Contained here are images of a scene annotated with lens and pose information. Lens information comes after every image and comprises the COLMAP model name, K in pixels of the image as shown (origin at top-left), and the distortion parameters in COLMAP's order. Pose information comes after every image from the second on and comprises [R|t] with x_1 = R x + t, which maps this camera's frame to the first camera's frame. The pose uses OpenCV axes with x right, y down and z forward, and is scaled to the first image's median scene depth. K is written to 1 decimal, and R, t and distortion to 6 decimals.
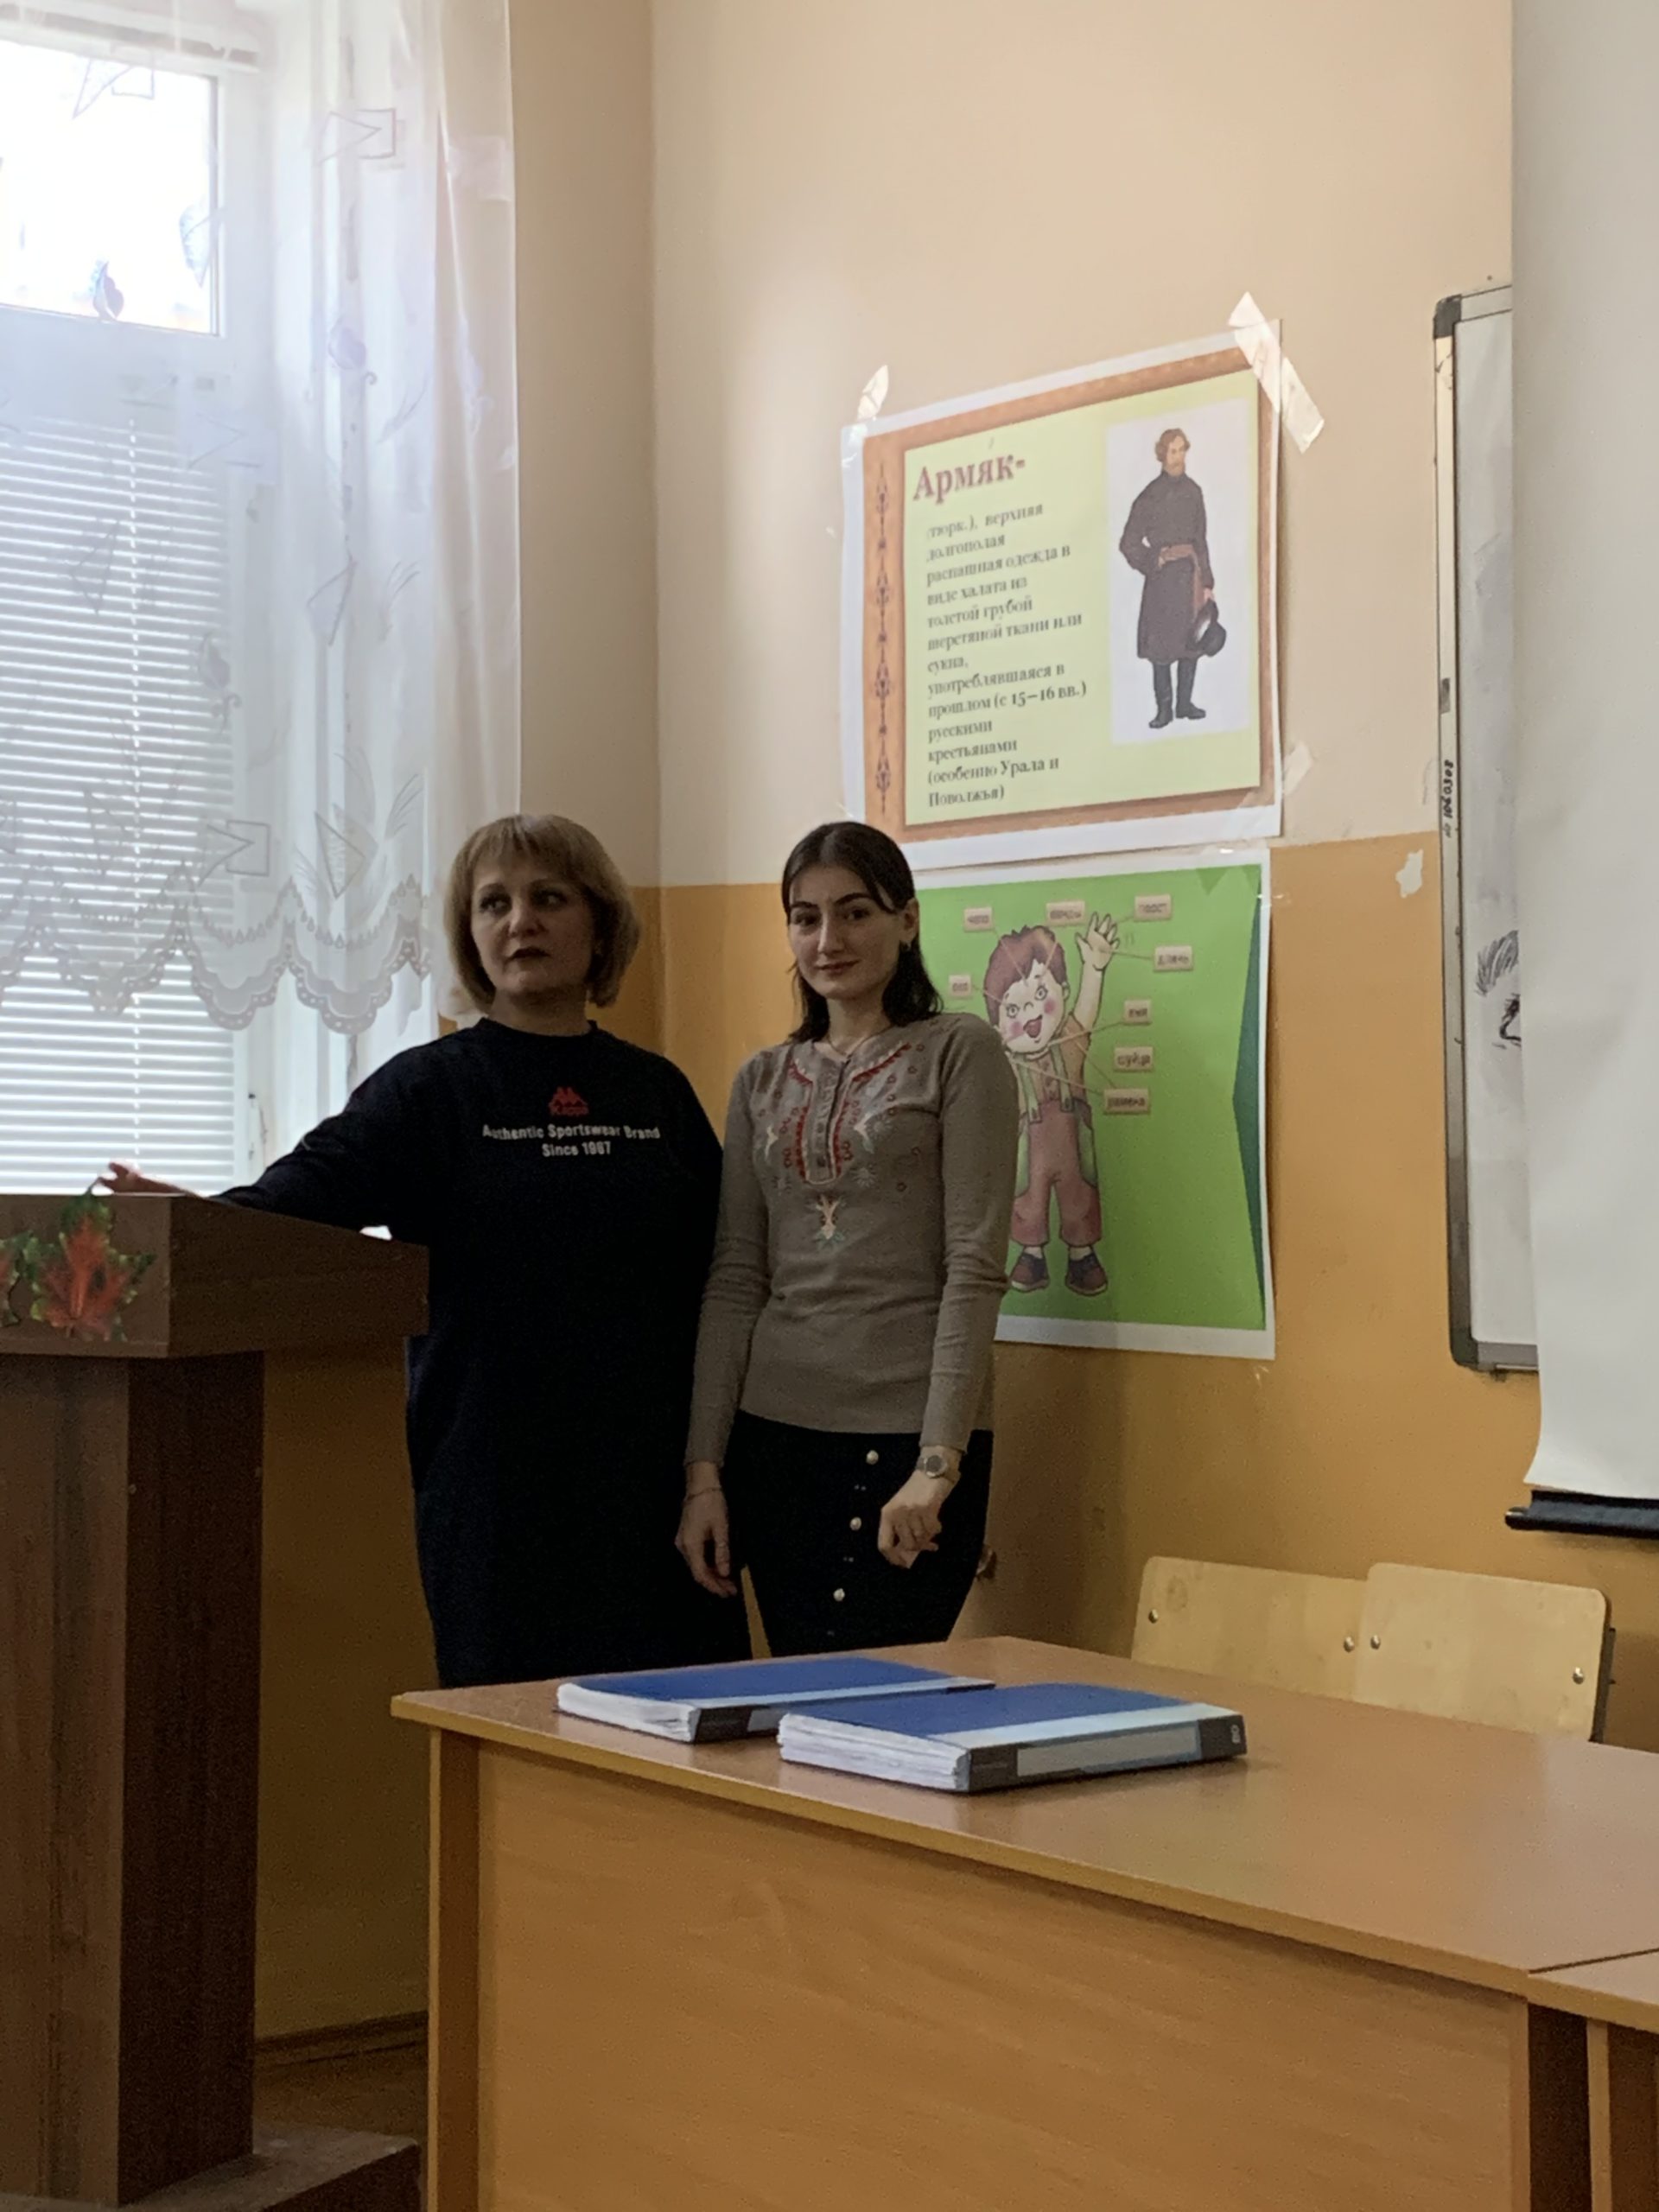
lens RADIAL K [[3967.1, 0, 837.1], [0, 3967.1, 1115.5], [0, 0, 1]] dist [0.143181, 0.000000]
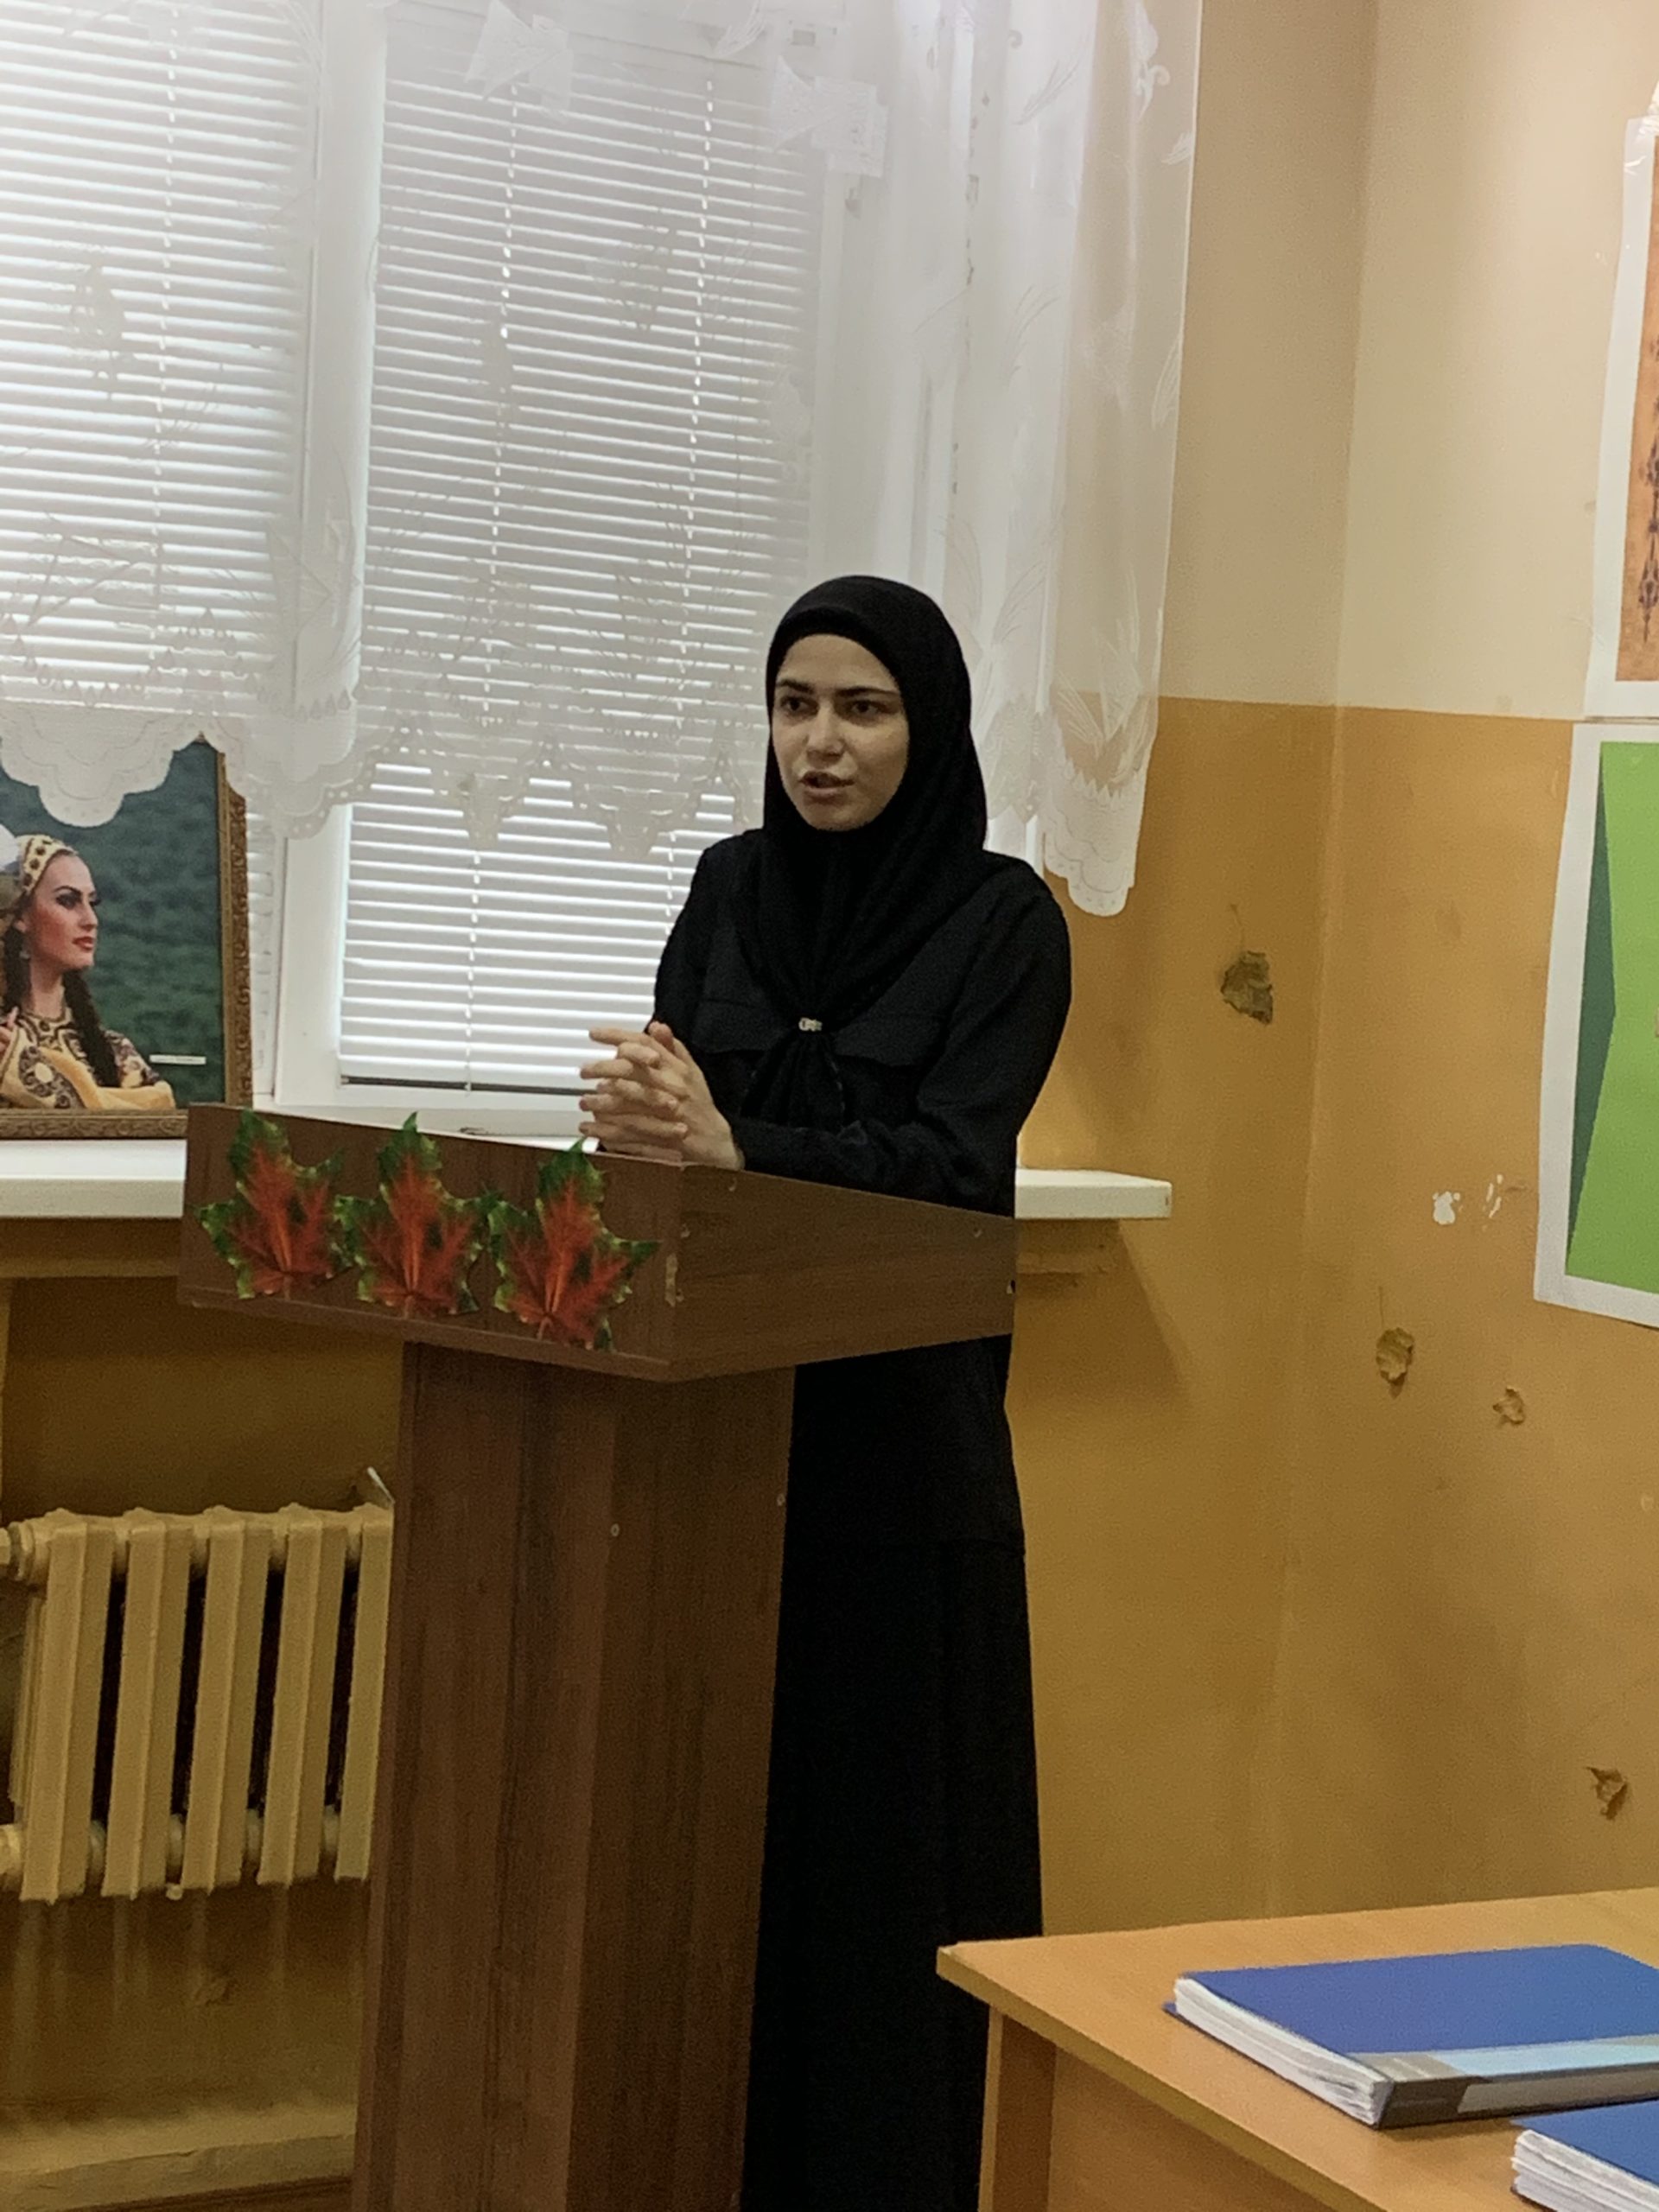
lens RADIAL K [[4122.3, 0, 826.1], [0, 4122.3, 1113.2], [0, 0, 1]] dist [0.094862, 0.000000]
pose [[0.987760, 0.068893, -0.139946, -0.026951], [-0.057882, 0.995009, 0.081282, -0.042479], [0.144847, -0.072187, 0.986817, 0.195696]]
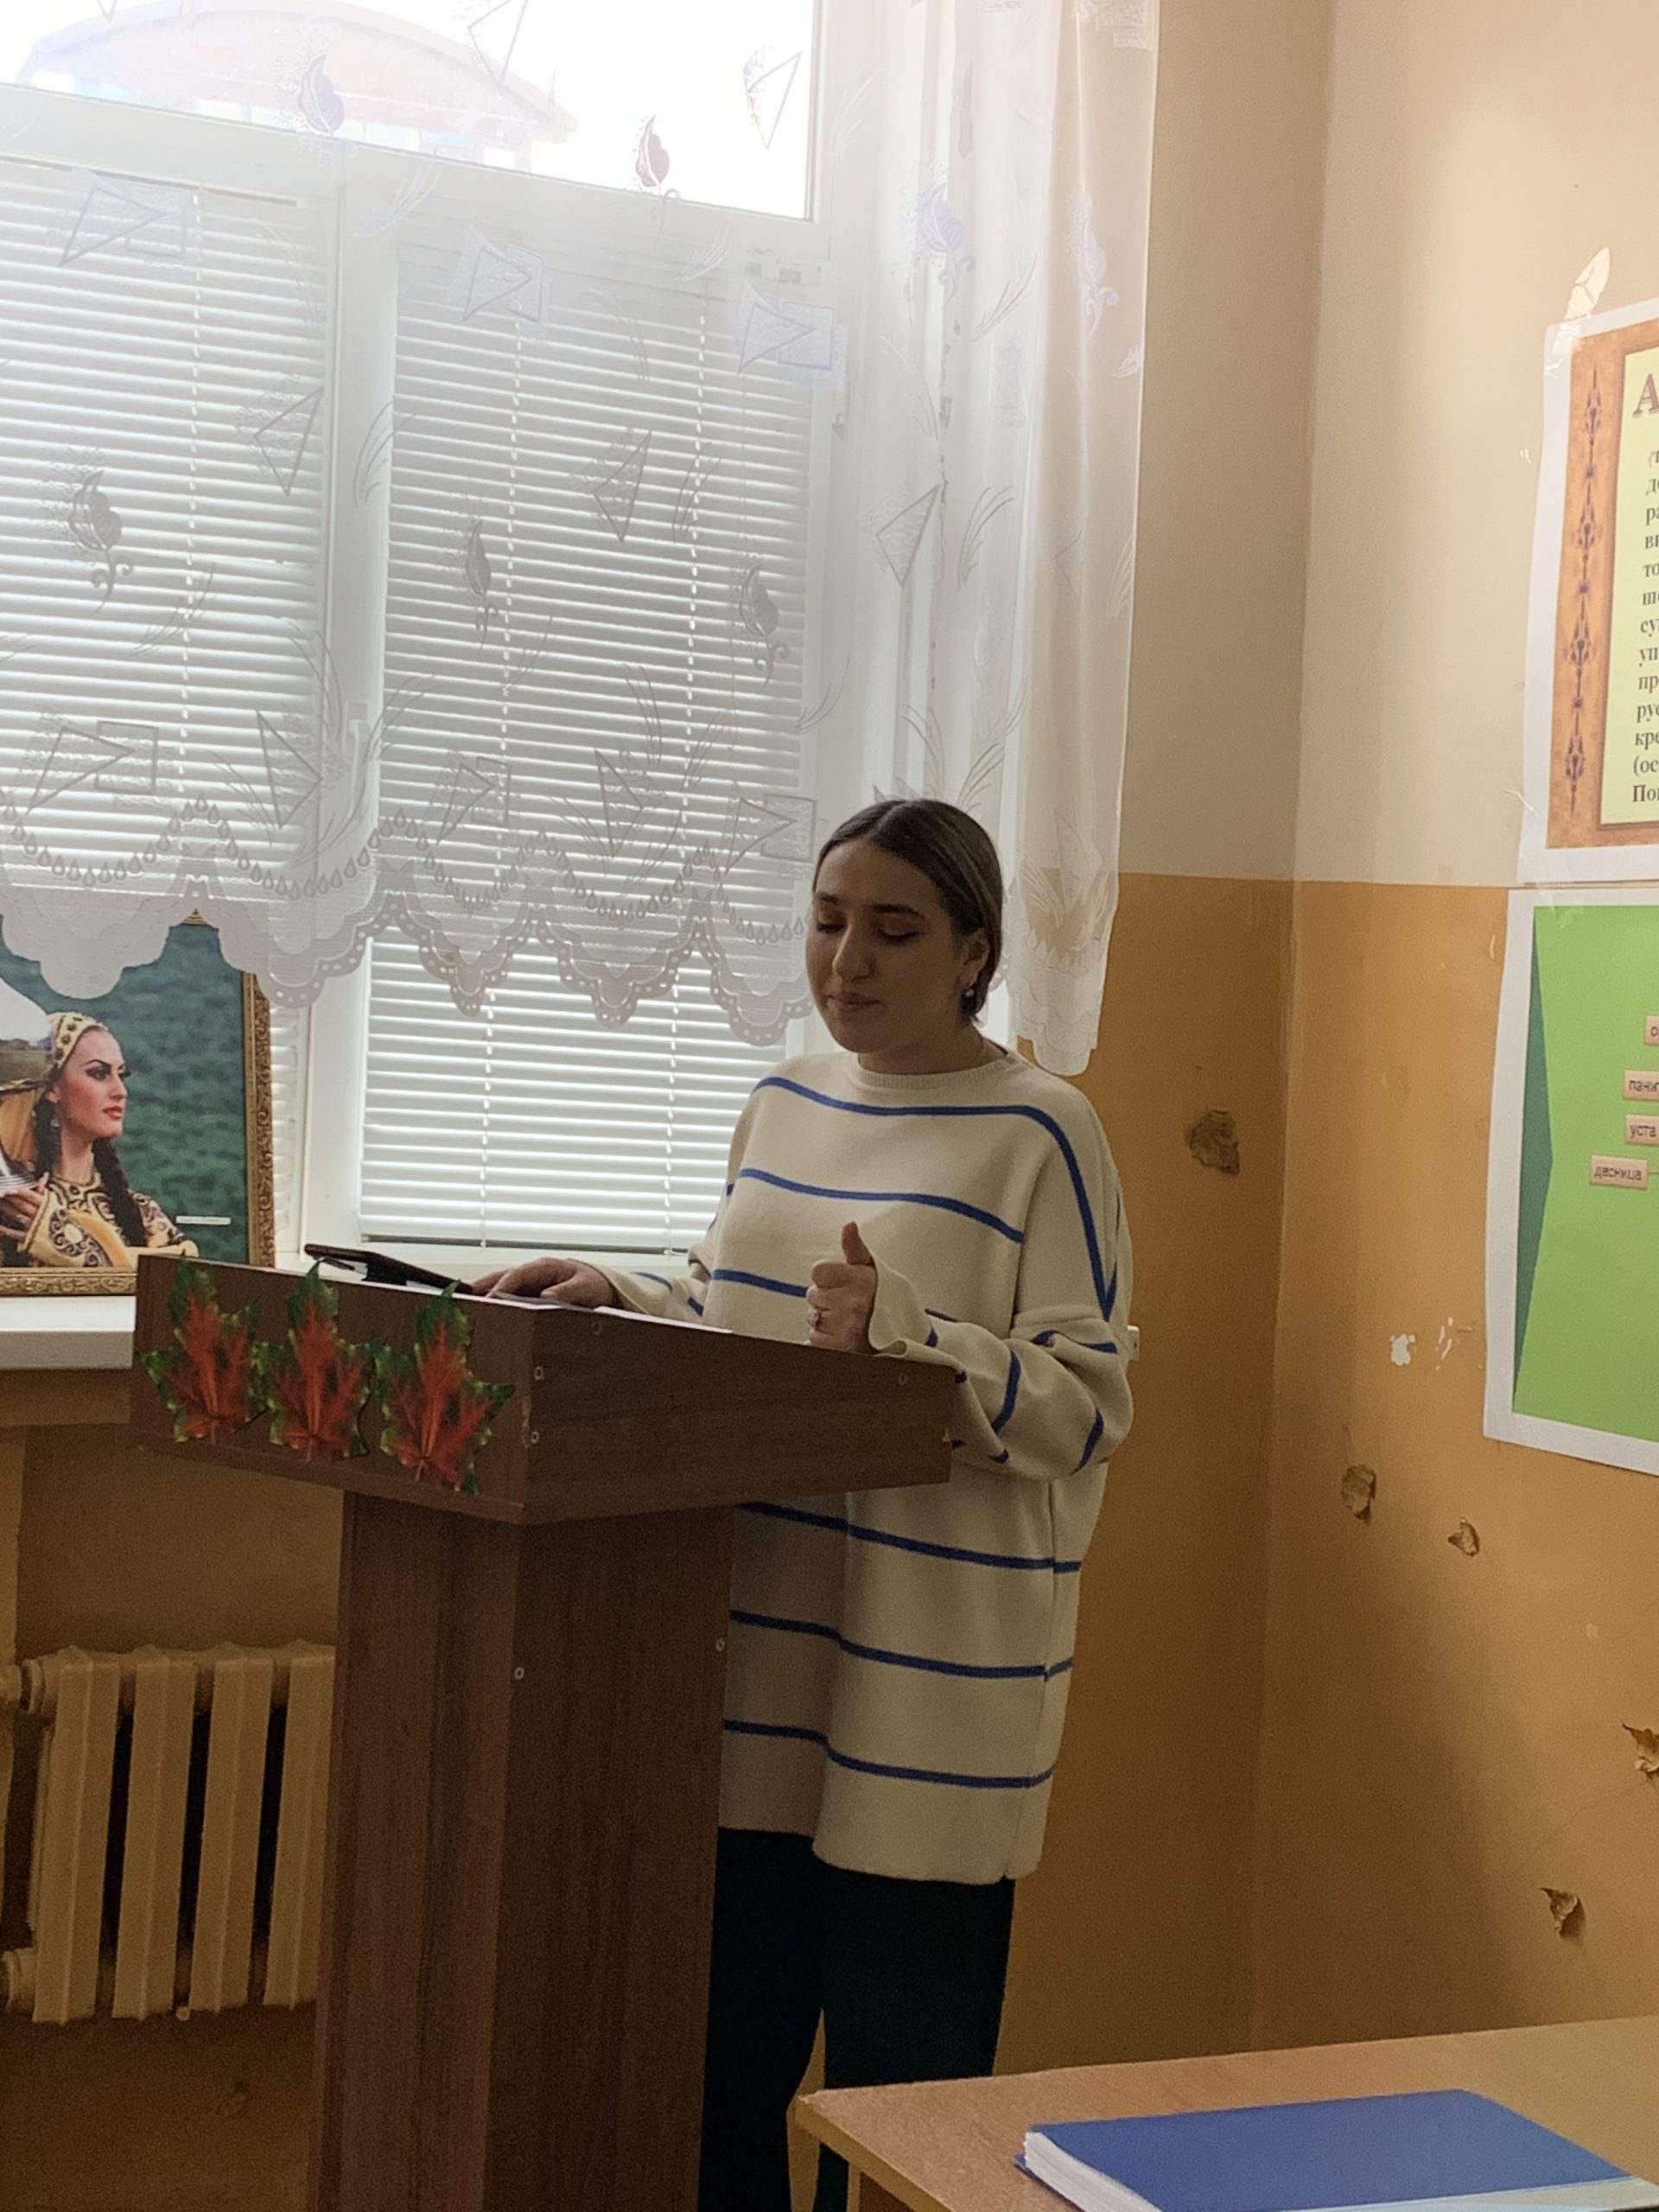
lens RADIAL K [[3548.3, 0, 836.9], [0, 3548.3, 1095.2], [0, 0, 1]] dist [0.093698, 0.000000]
pose [[0.981532, 0.049778, -0.184708, 0.001710], [-0.044903, 0.998526, 0.030488, -0.034444], [0.185954, -0.021632, 0.982320, 0.271398]]
